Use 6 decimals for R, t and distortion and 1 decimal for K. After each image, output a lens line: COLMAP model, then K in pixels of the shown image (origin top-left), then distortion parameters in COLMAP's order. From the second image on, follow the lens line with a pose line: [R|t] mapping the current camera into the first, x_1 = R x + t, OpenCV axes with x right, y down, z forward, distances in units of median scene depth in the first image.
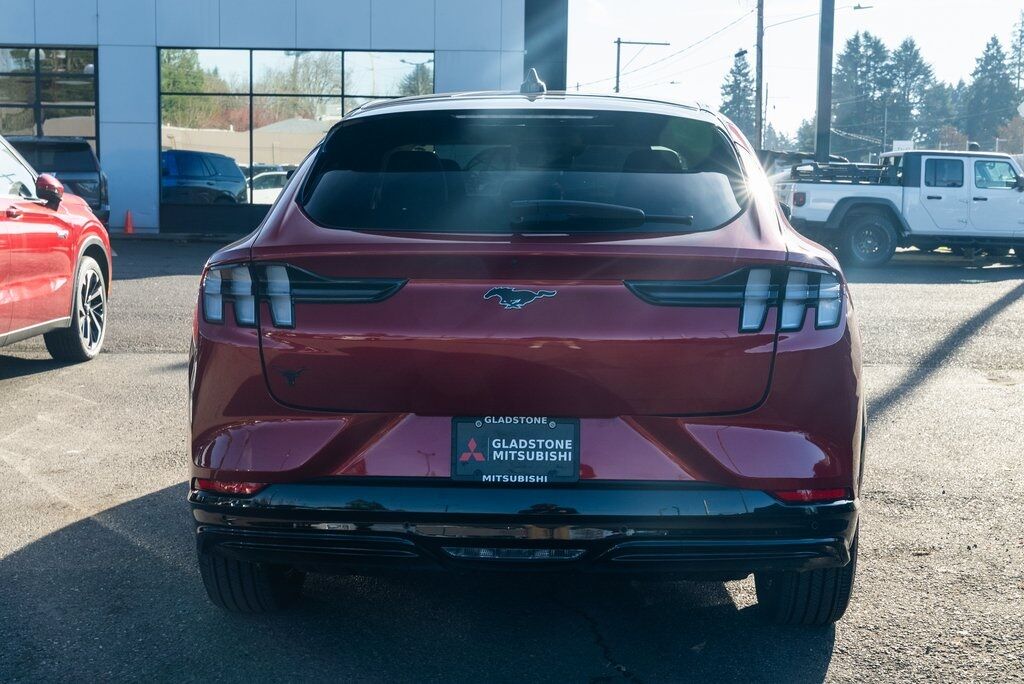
lens RADIAL K [[1450.3, 0, 511.9], [0, 1450.3, 340.9], [0, 0, 1]] dist [-0.007316, 0.002110]
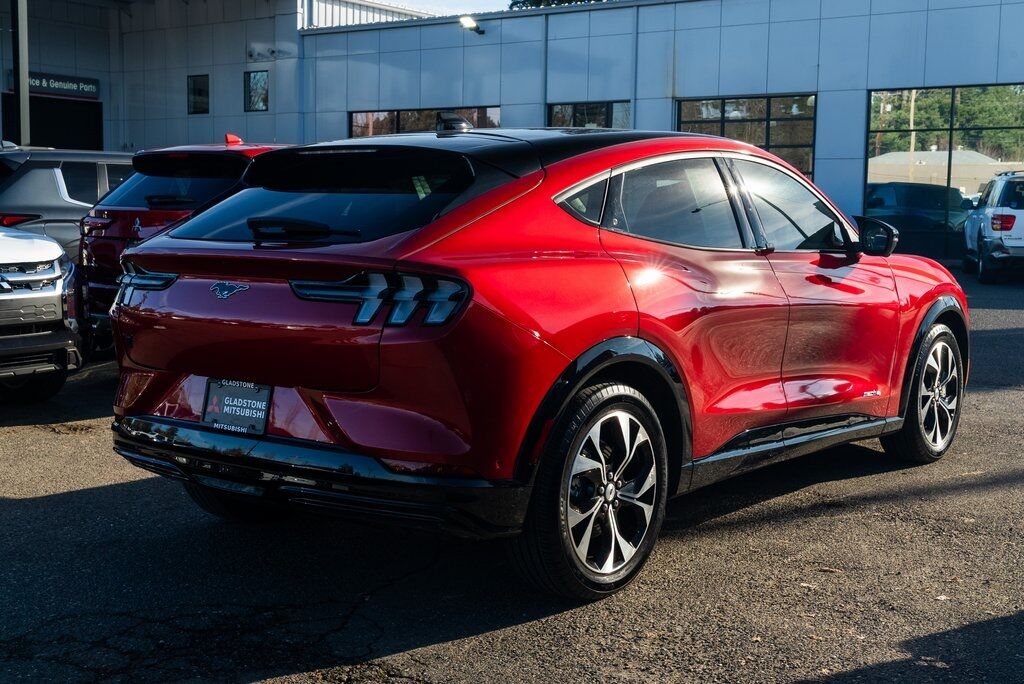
lens RADIAL K [[1323.4, 0, 512.0], [0, 1323.4, 342.0], [0, 0, 1]] dist [-0.015236, -0.030142]
pose [[0.818779, 0.056970, -0.571276, 0.882683], [-0.063928, 0.997923, 0.007894, -0.008415], [0.570539, 0.030057, 0.820720, 0.157628]]
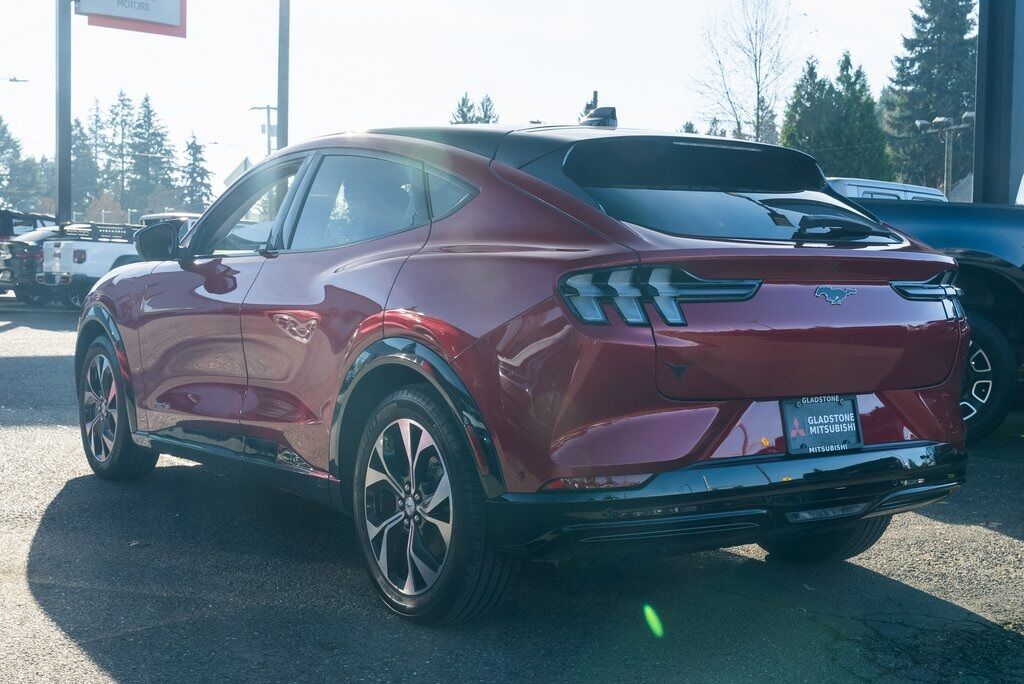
lens RADIAL K [[1307.7, 0, 511.9], [0, 1307.7, 343.4], [0, 0, 1]] dist [0.073566, 0.018726]
pose [[0.792703, -0.028845, 0.608926, -0.844243], [0.052994, 0.998359, -0.021695, 0.018804], [-0.607301, 0.049467, 0.792930, 0.299314]]
